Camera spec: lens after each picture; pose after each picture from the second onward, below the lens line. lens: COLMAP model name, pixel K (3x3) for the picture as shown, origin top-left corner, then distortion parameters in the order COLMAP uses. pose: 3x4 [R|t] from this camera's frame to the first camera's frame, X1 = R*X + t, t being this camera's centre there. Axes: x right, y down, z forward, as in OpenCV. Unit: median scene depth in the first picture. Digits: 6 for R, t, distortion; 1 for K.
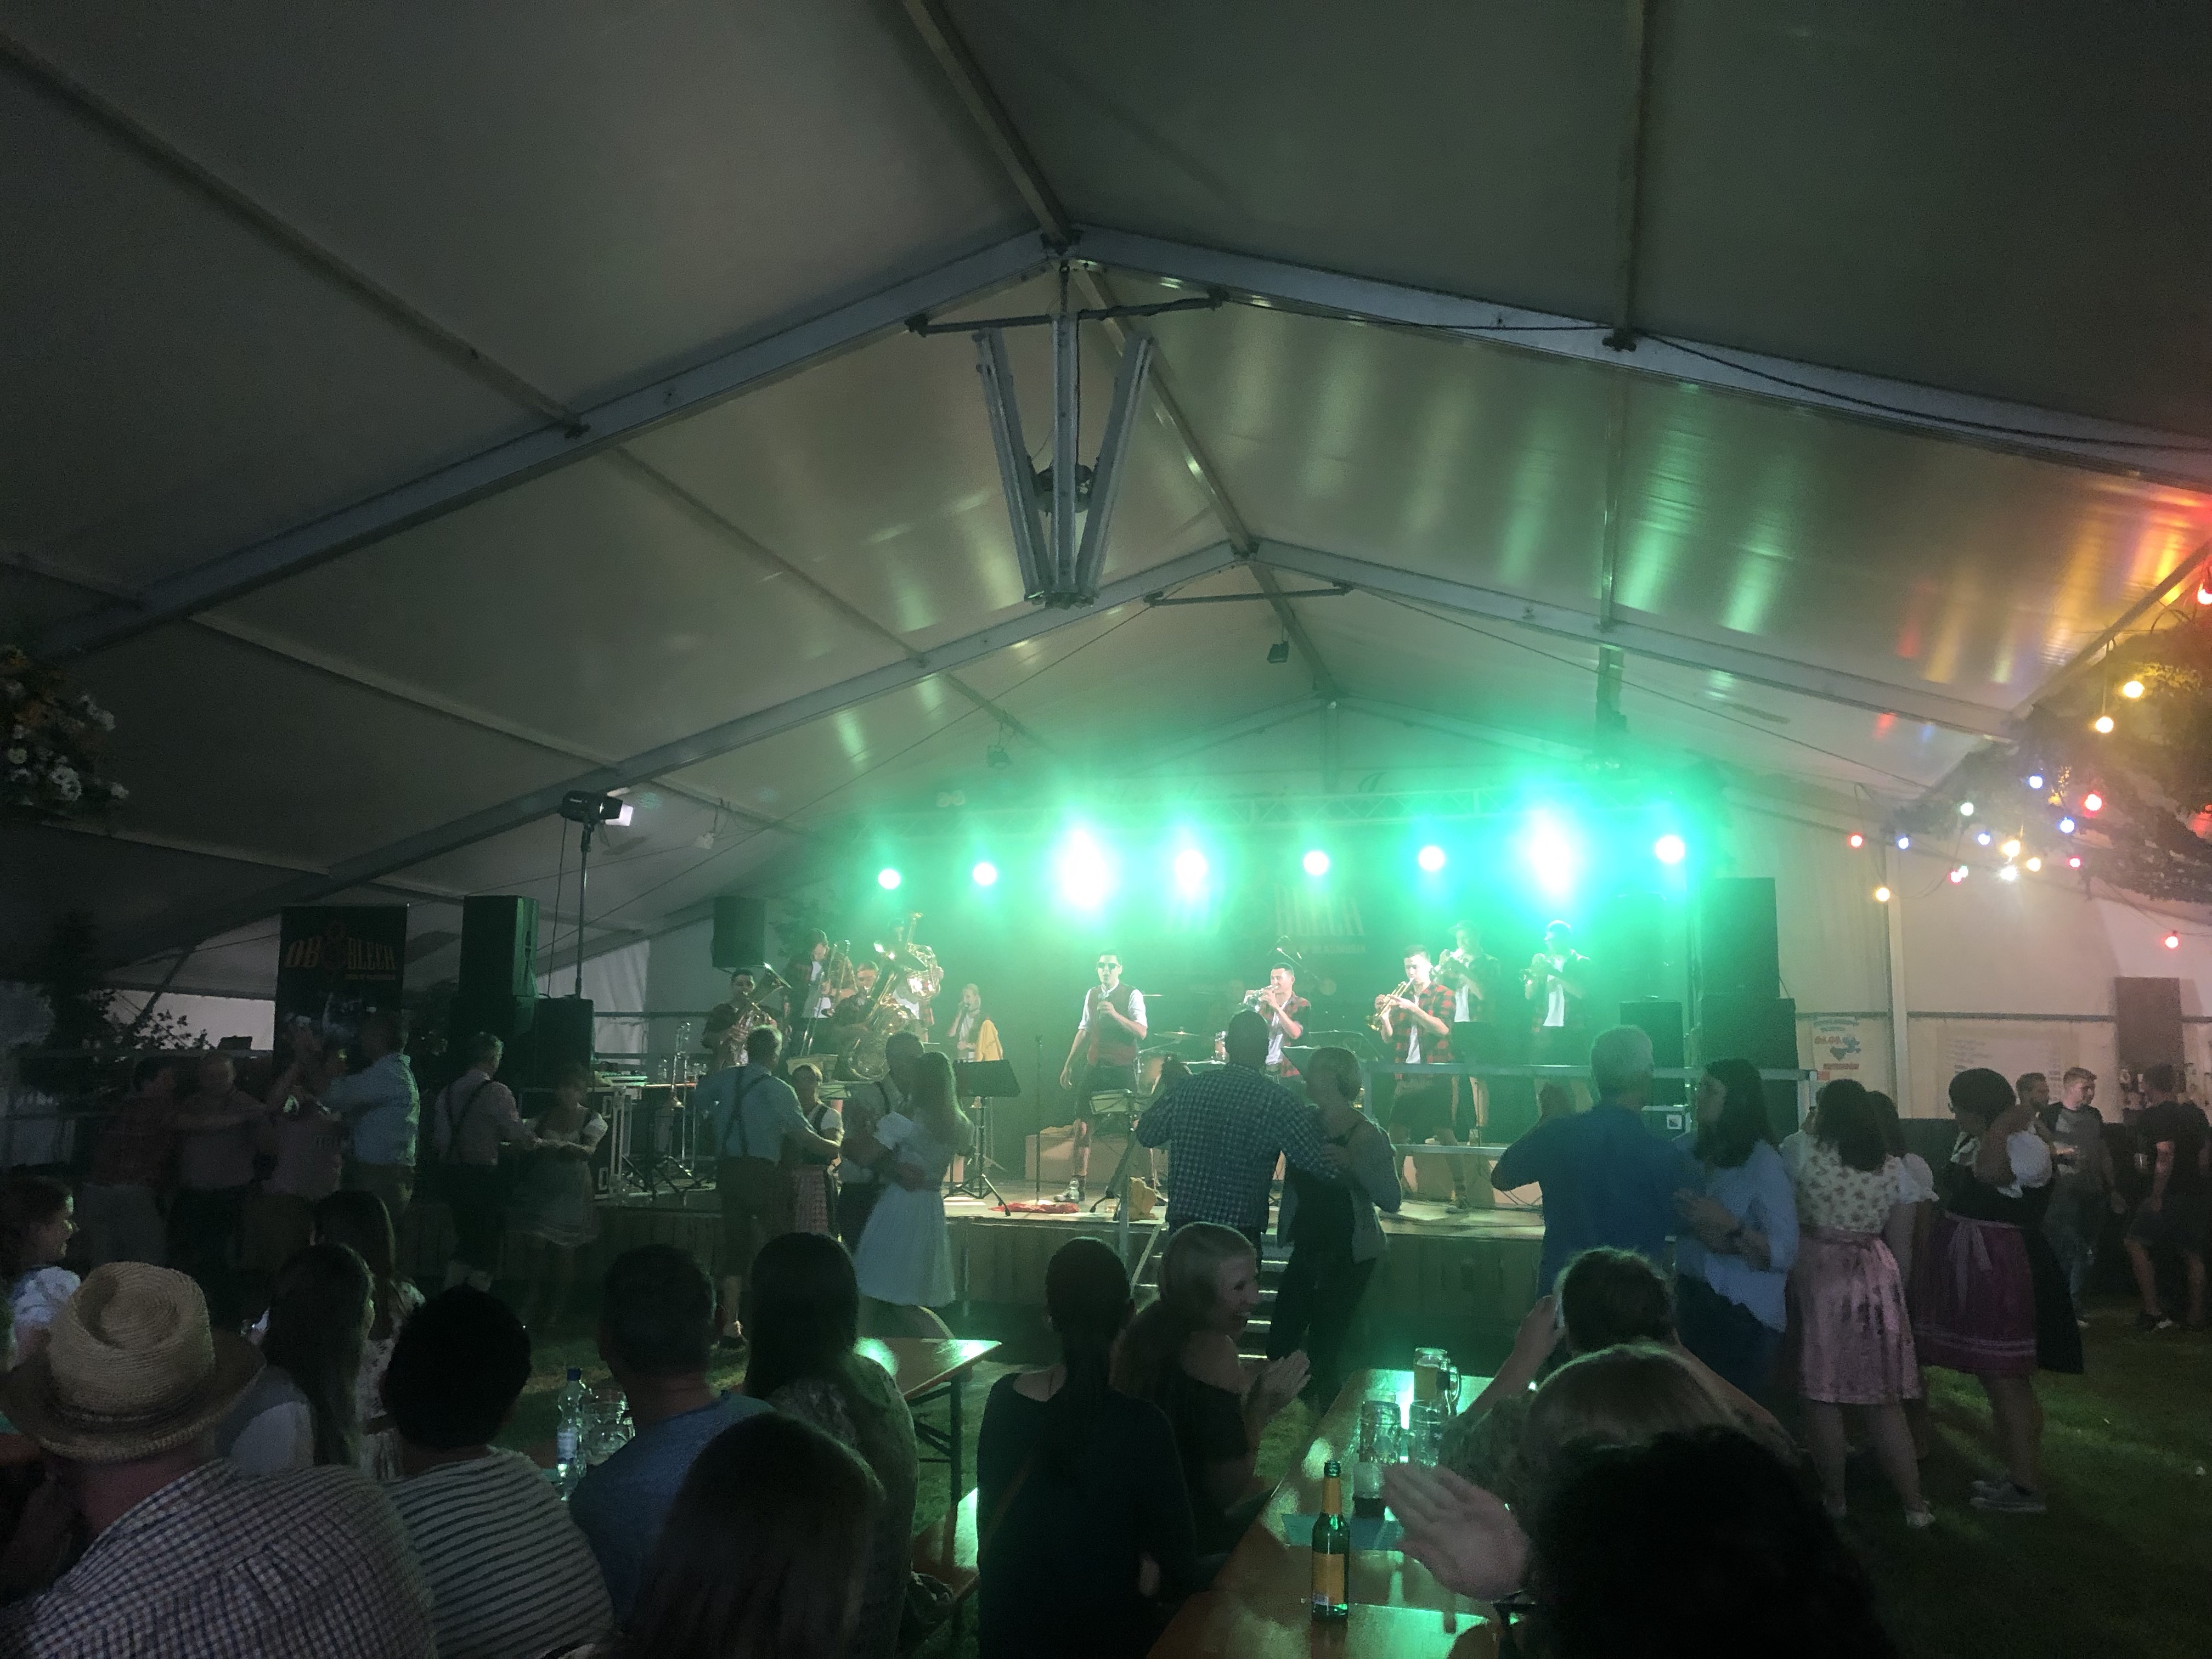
lens RADIAL K [[1819.1, 0, 1097.6], [0, 1819.1, 817.0], [0, 0, 1]] dist [0.019693, 0.001426]
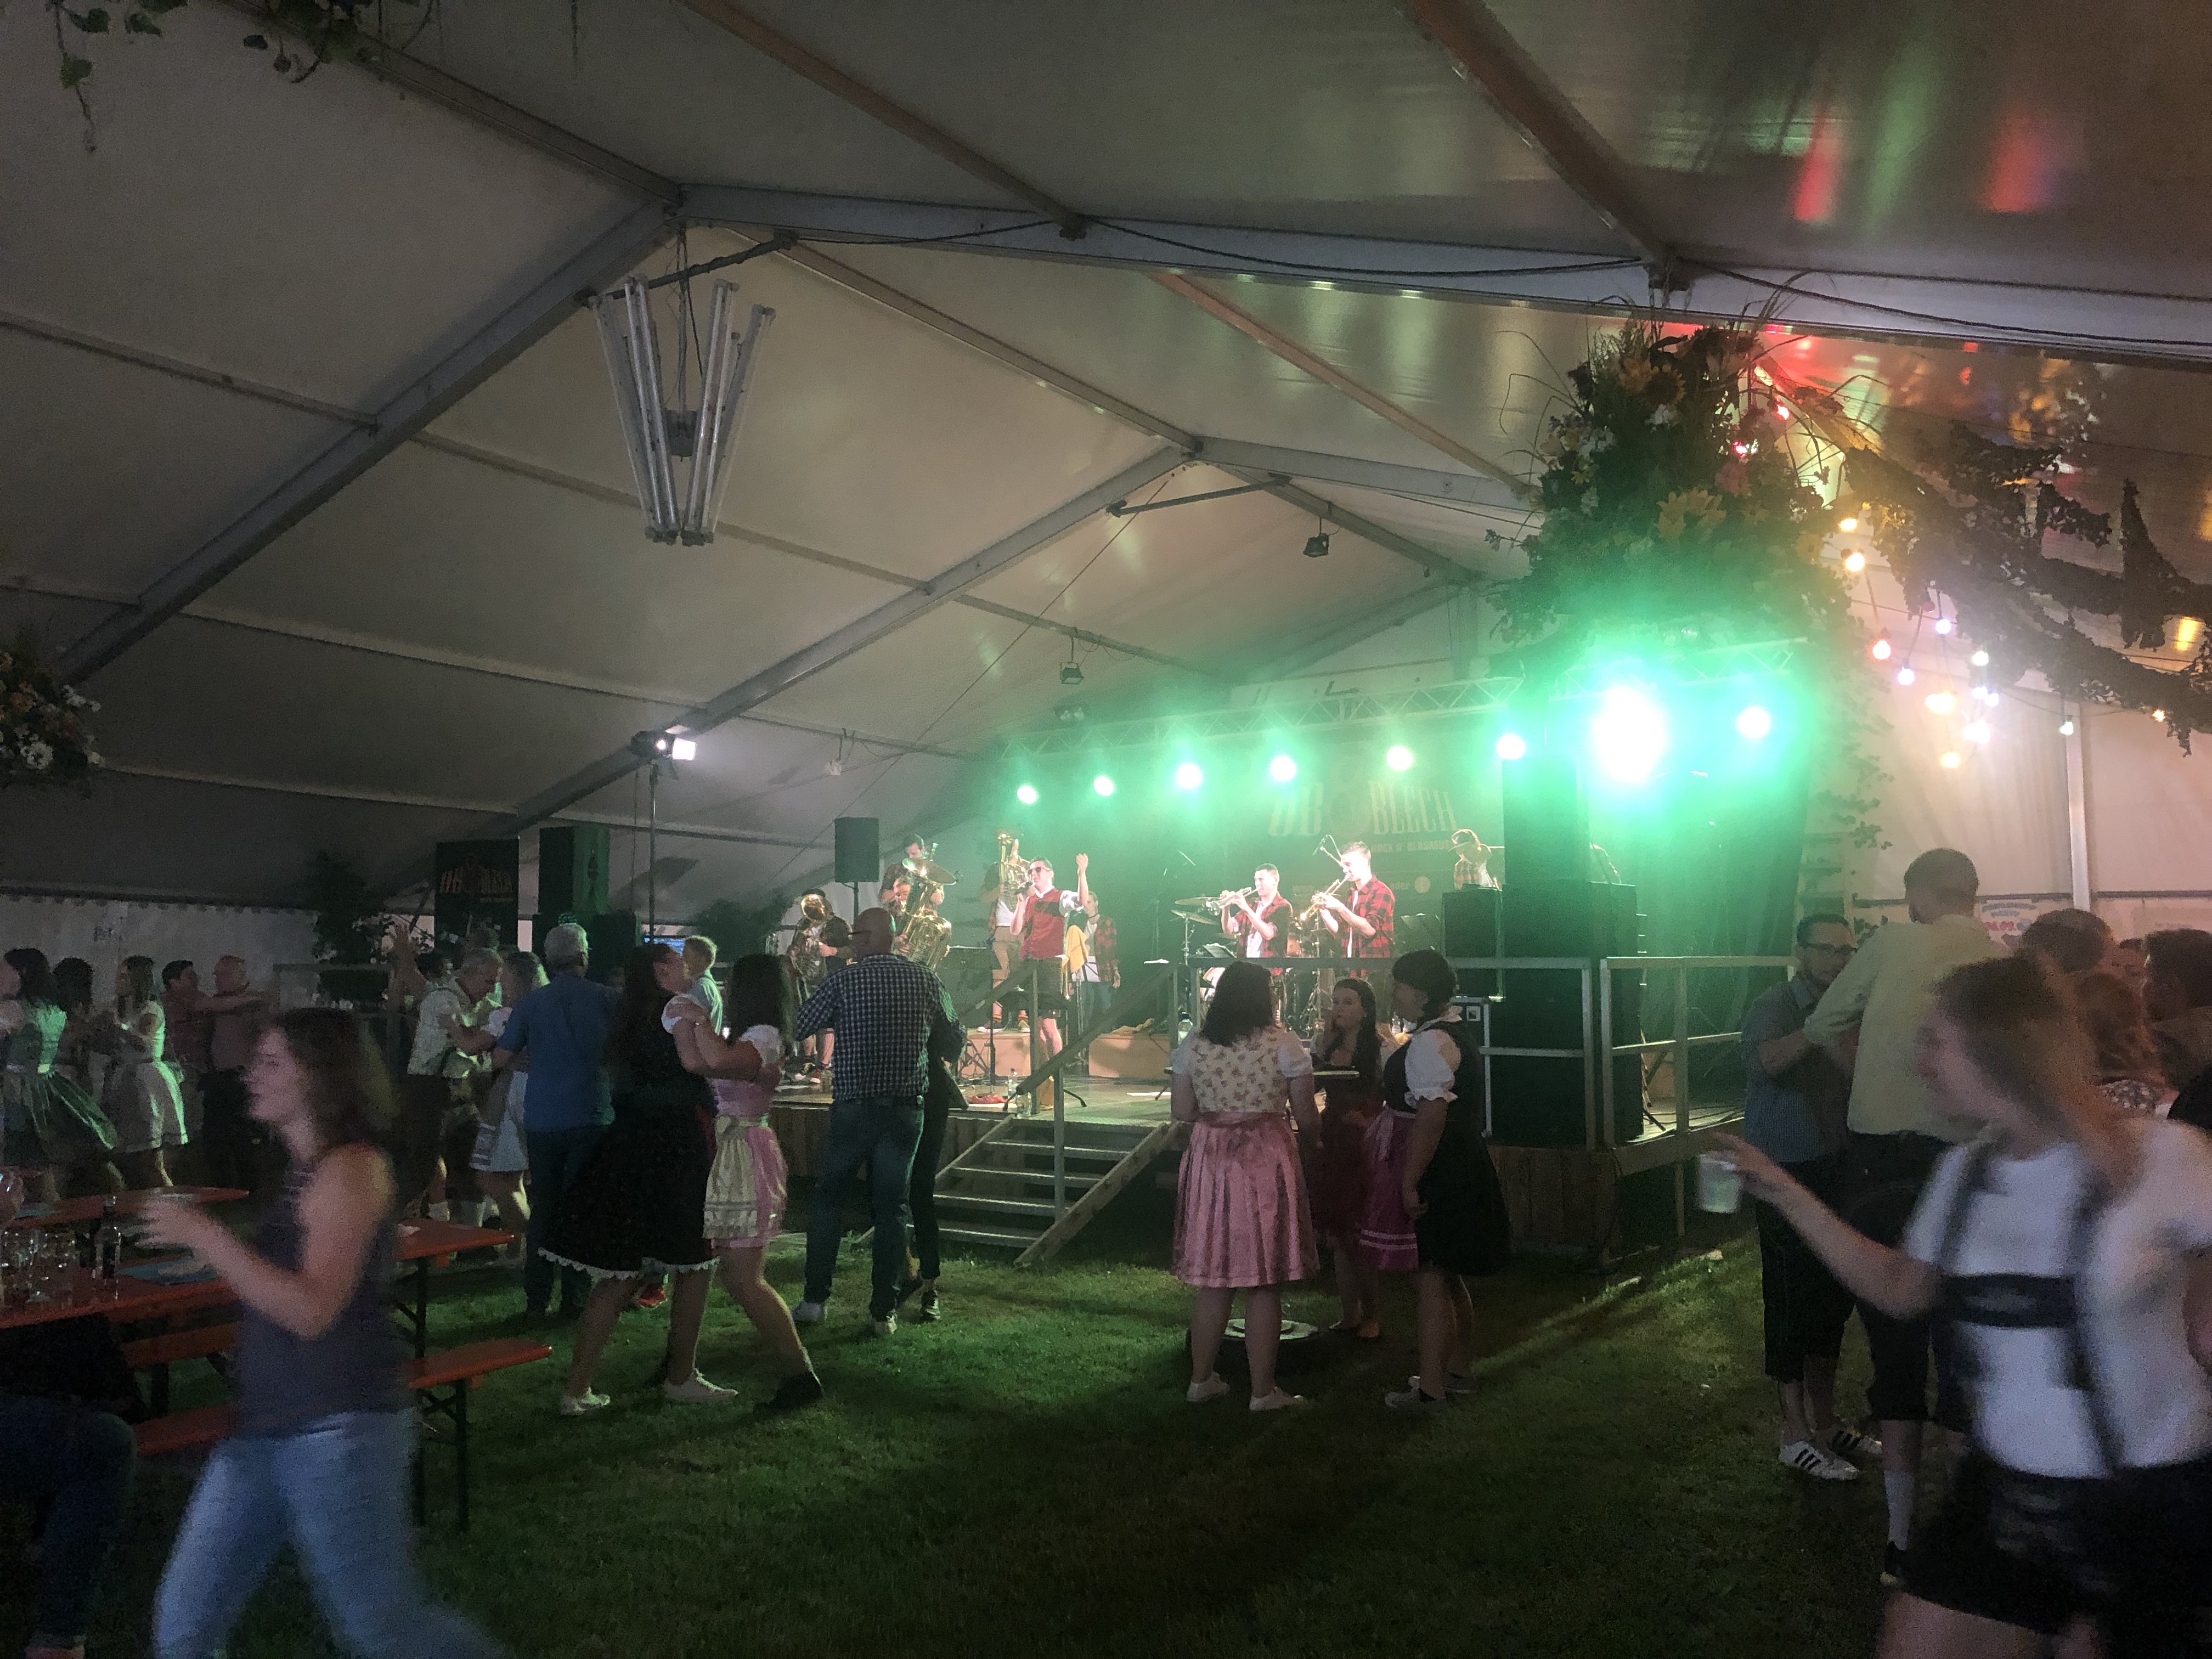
lens RADIAL K [[1837.7, 0, 1146.3], [0, 1837.7, 816.0], [0, 0, 1]] dist [-0.044008, 0.091378]
pose [[0.943345, -0.042660, -0.329061, 0.477196], [0.058420, 0.997563, 0.038153, 0.016251], [0.326631, -0.055215, 0.943538, 0.040232]]
